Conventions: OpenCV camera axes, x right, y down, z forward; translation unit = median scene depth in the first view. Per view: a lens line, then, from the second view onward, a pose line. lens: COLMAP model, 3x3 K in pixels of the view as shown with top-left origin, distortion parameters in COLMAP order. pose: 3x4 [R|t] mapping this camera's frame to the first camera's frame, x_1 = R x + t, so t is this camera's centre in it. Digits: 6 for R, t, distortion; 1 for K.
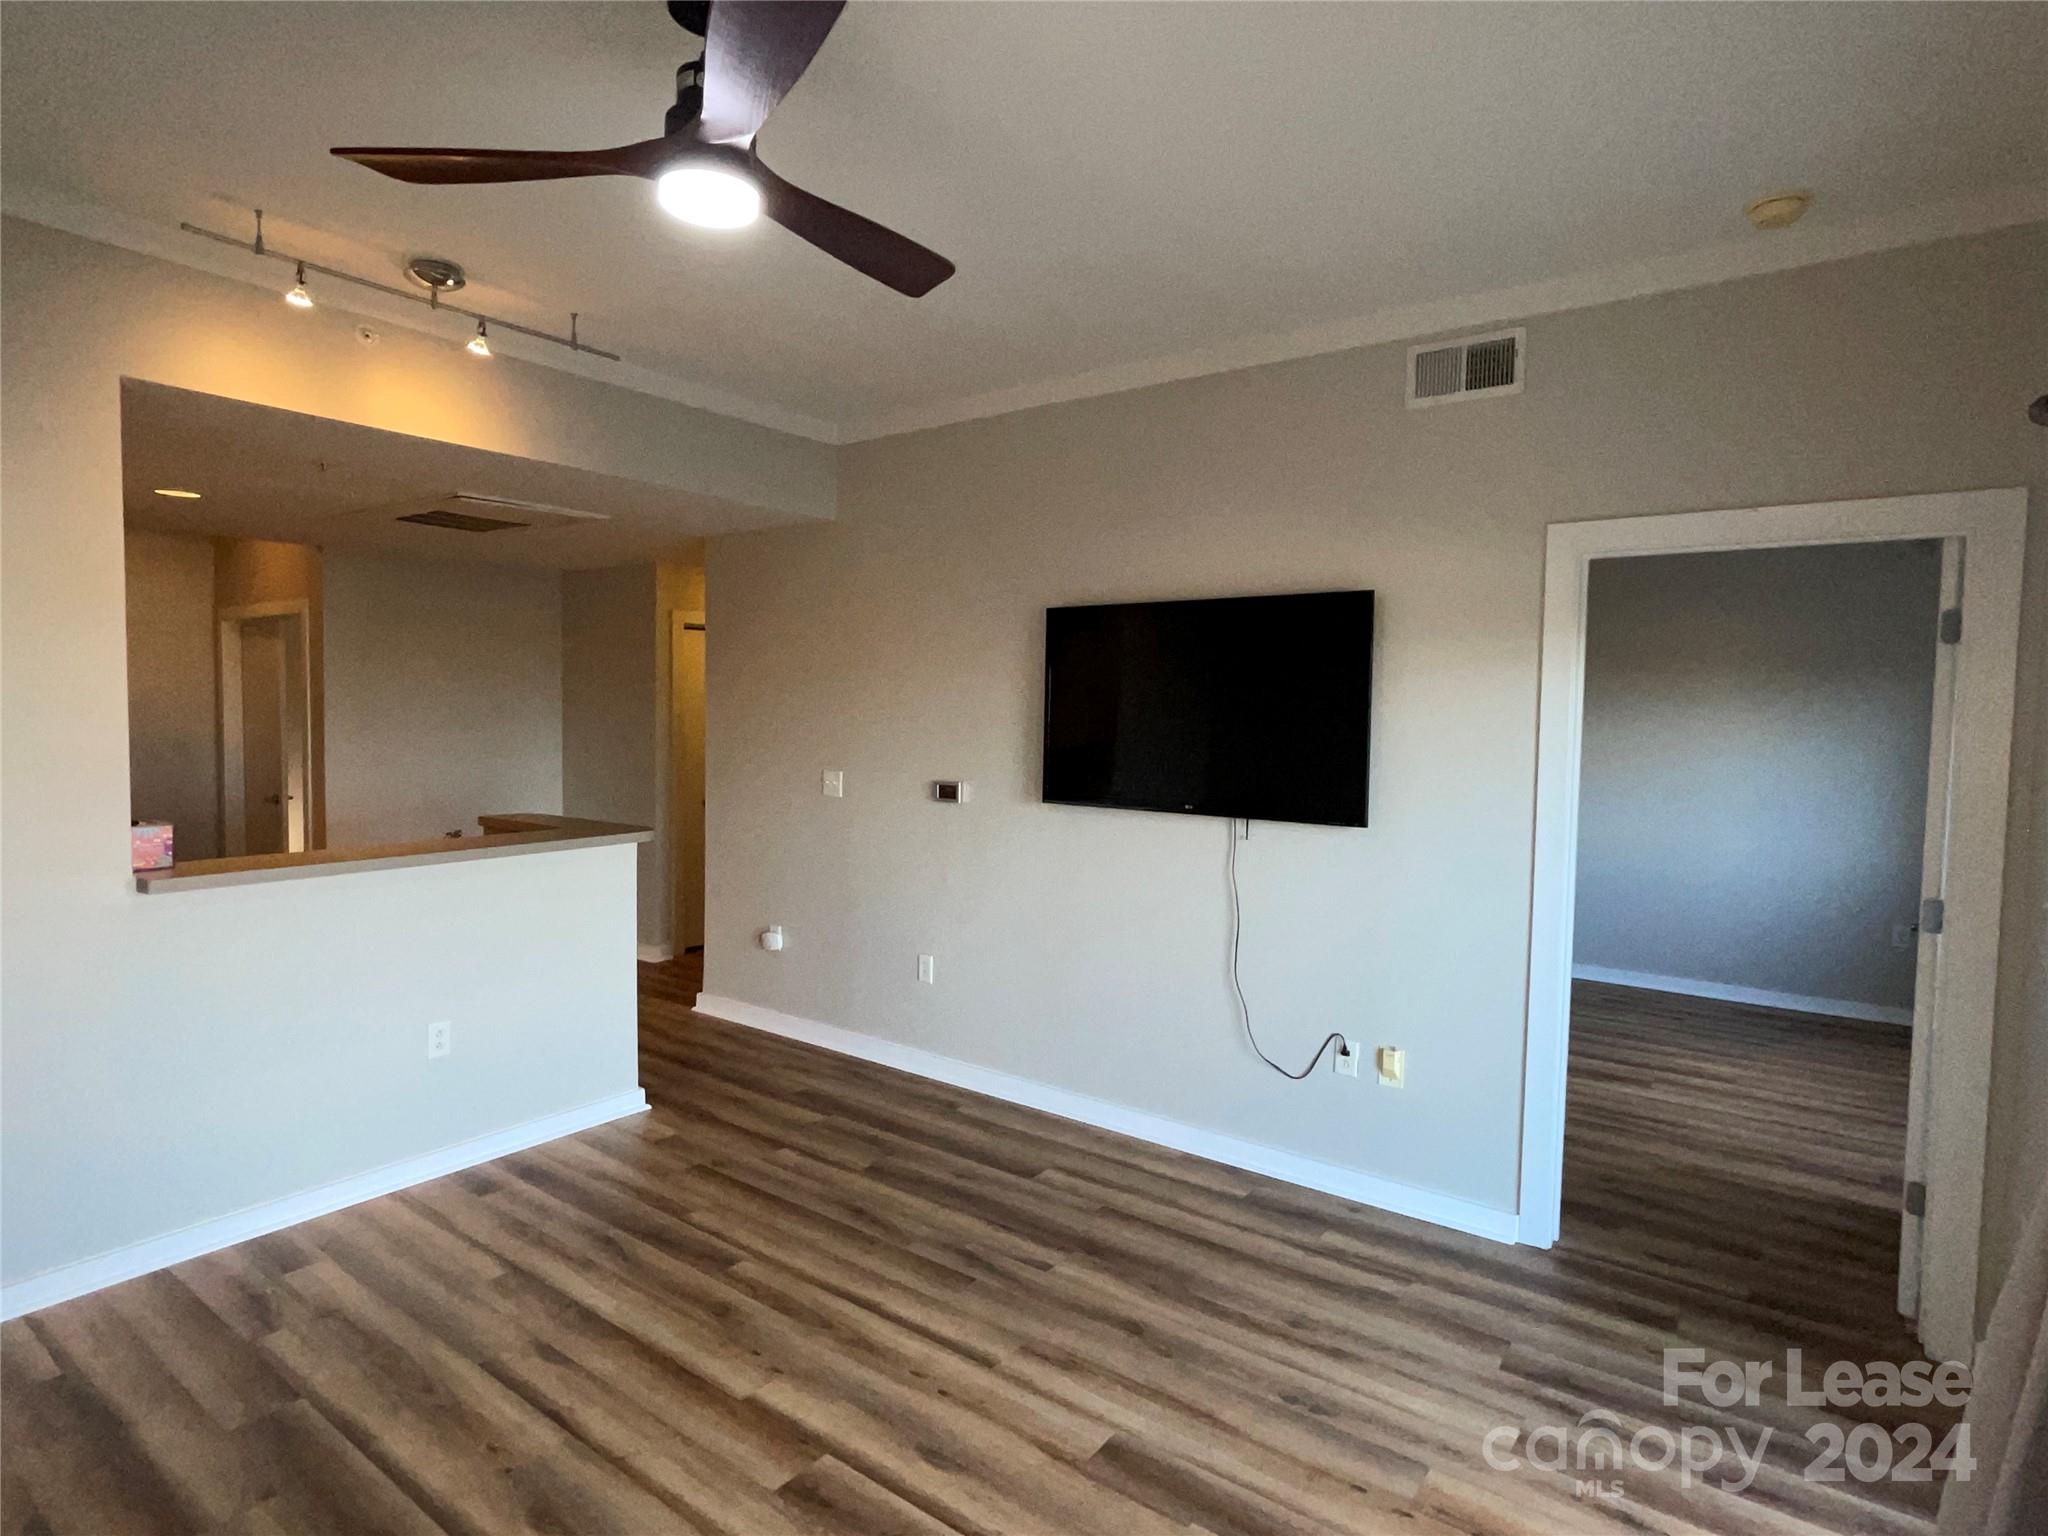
lens RADIAL K [[1094.0, 0, 1016.8], [0, 1094.0, 752.8], [0, 0, 1]] dist [-0.004927, -0.000255]
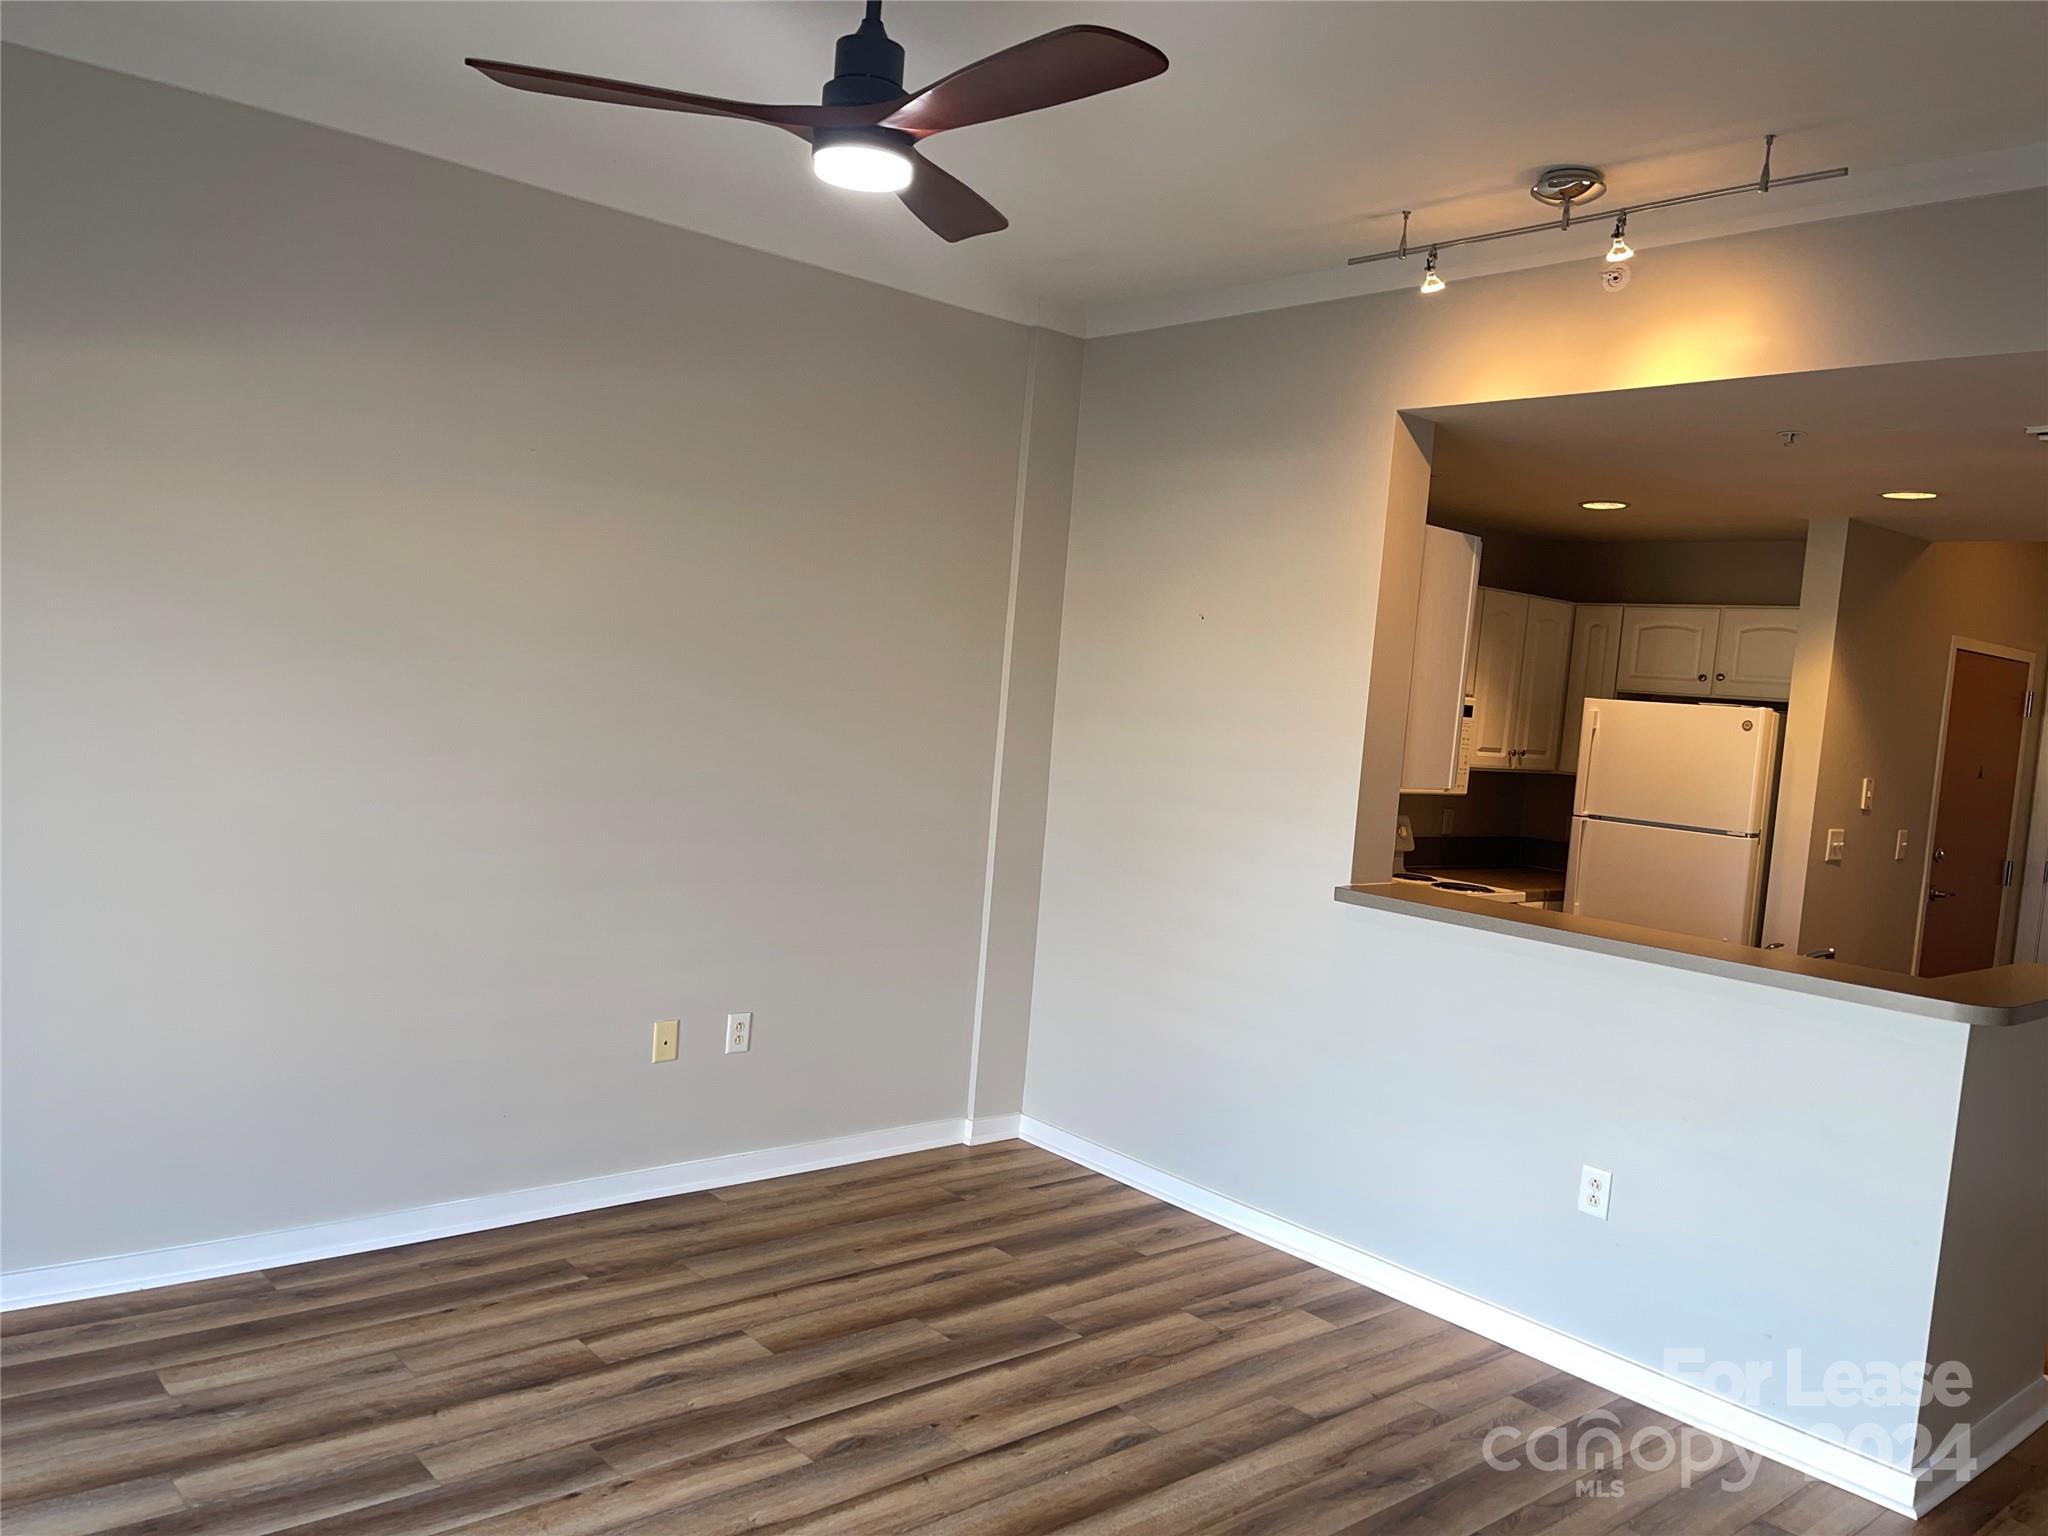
lens RADIAL K [[1541.8, 0, 1010.2], [0, 1541.8, 771.6], [0, 0, 1]] dist [0.056888, -0.077957]
pose [[-0.223117, 0.026068, -0.974443, 0.636308], [-0.123672, 0.990808, 0.054822, -0.031973], [0.966915, 0.132743, -0.217842, 0.884370]]
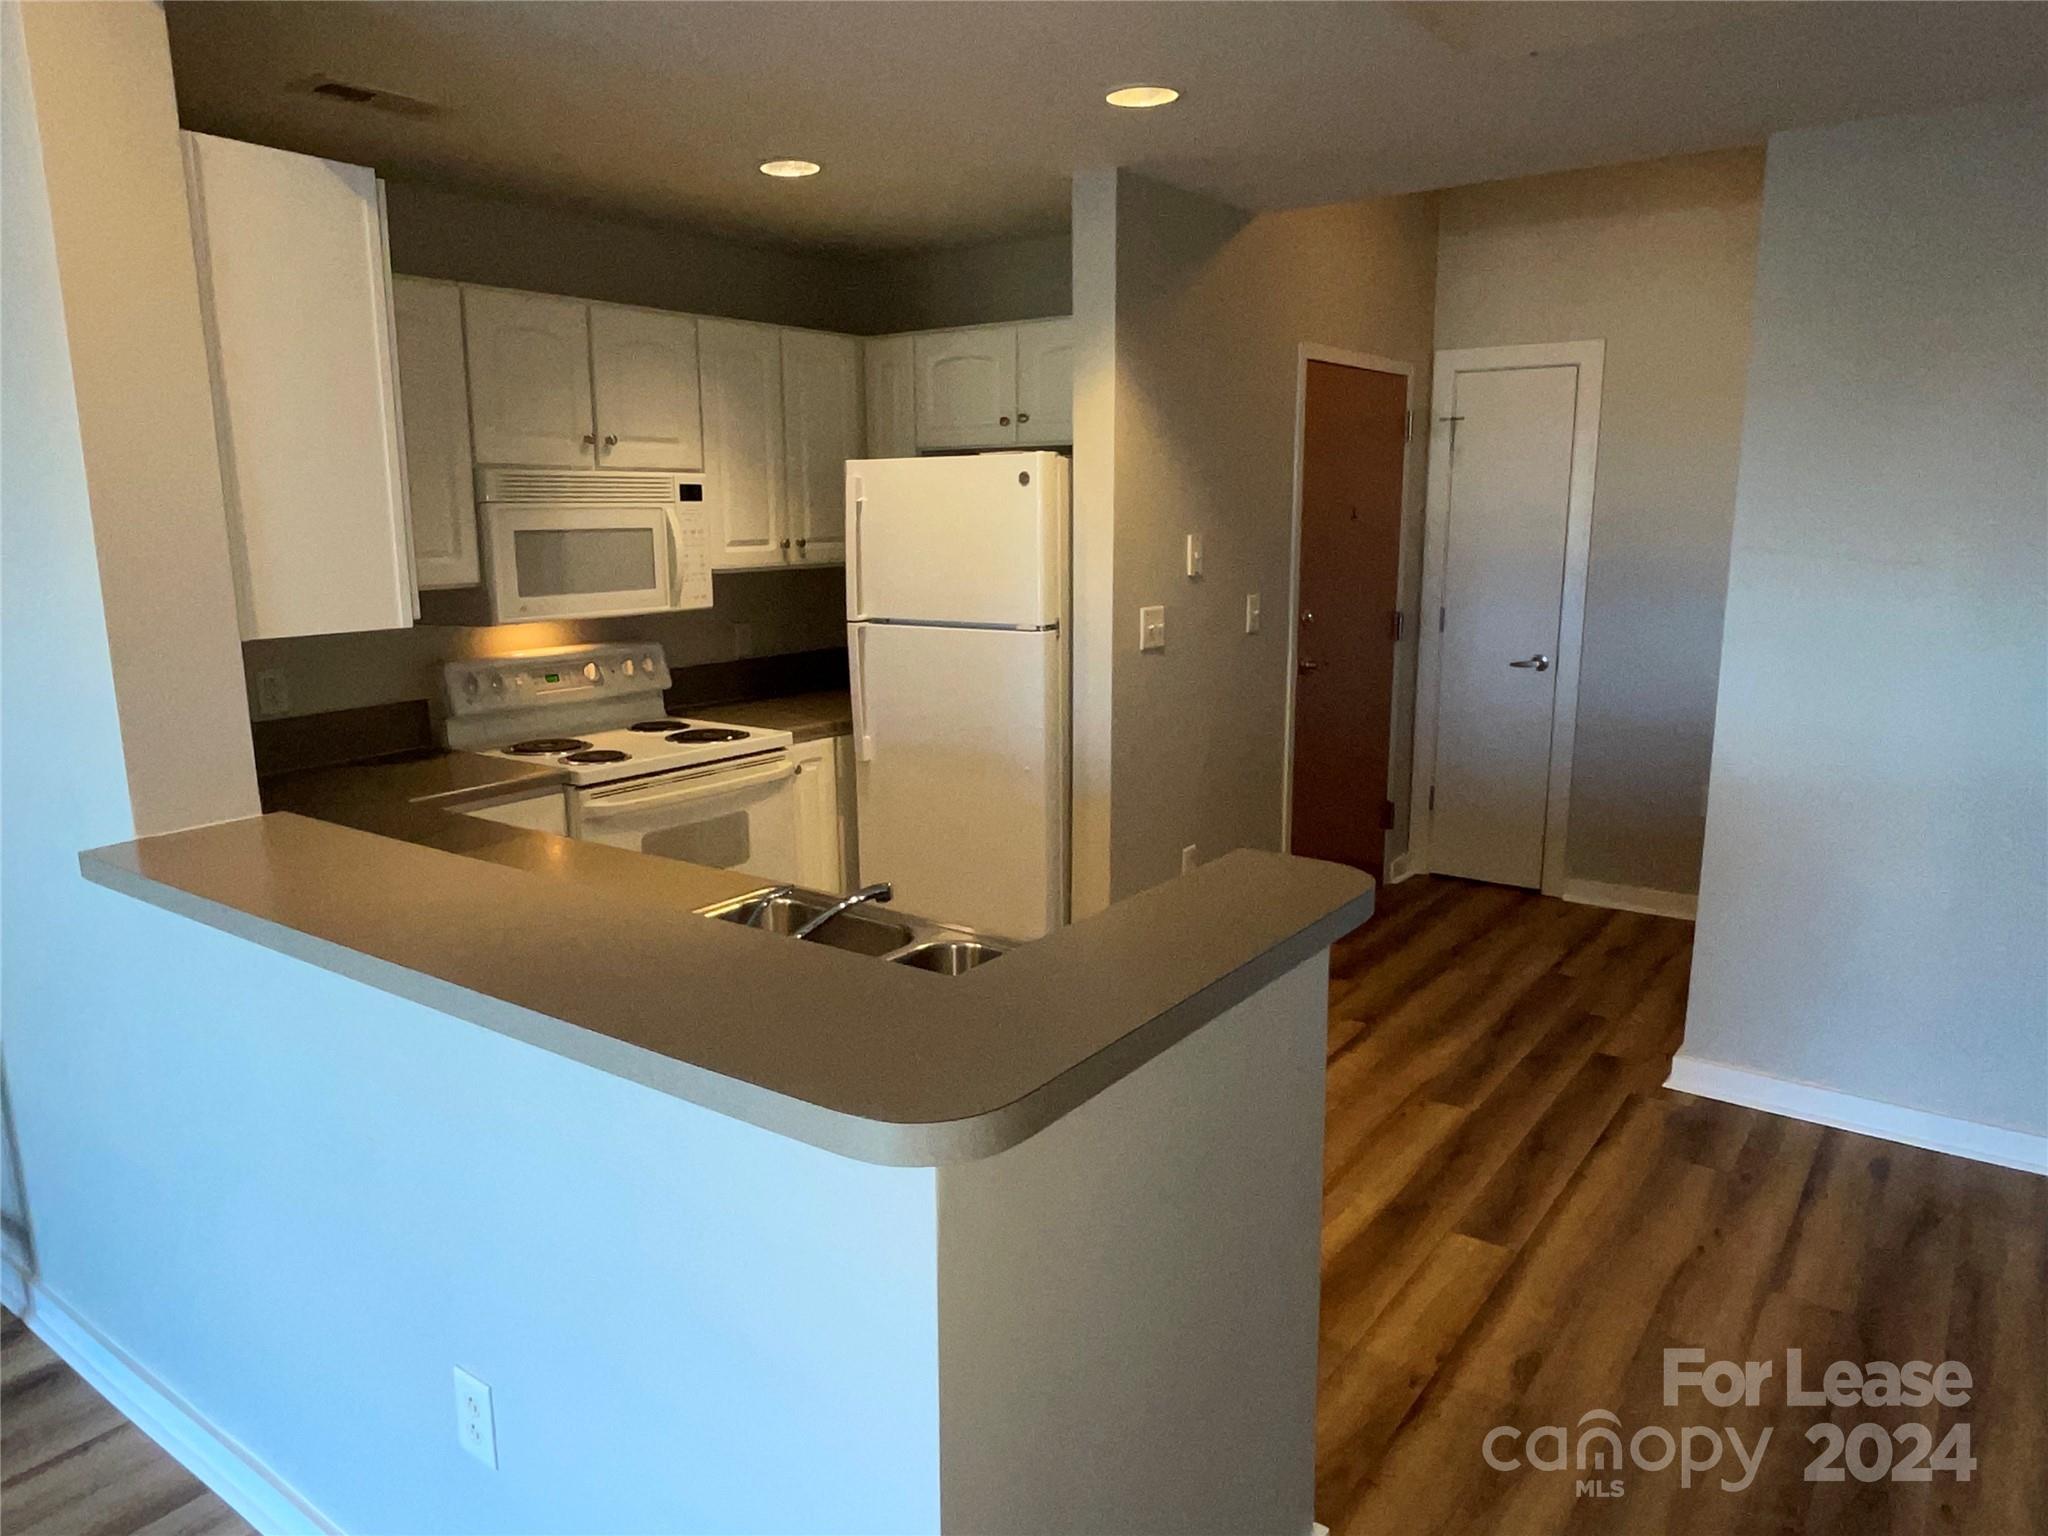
lens RADIAL K [[1357.9, 0, 1007.7], [0, 1357.9, 776.4], [0, 0, 1]] dist [0.012192, -0.013096]
pose [[0.001652, 0.186264, -0.982498, -0.112007], [-0.032210, 0.982000, 0.186115, -0.057167], [0.999480, 0.031338, 0.007622, 1.285880]]
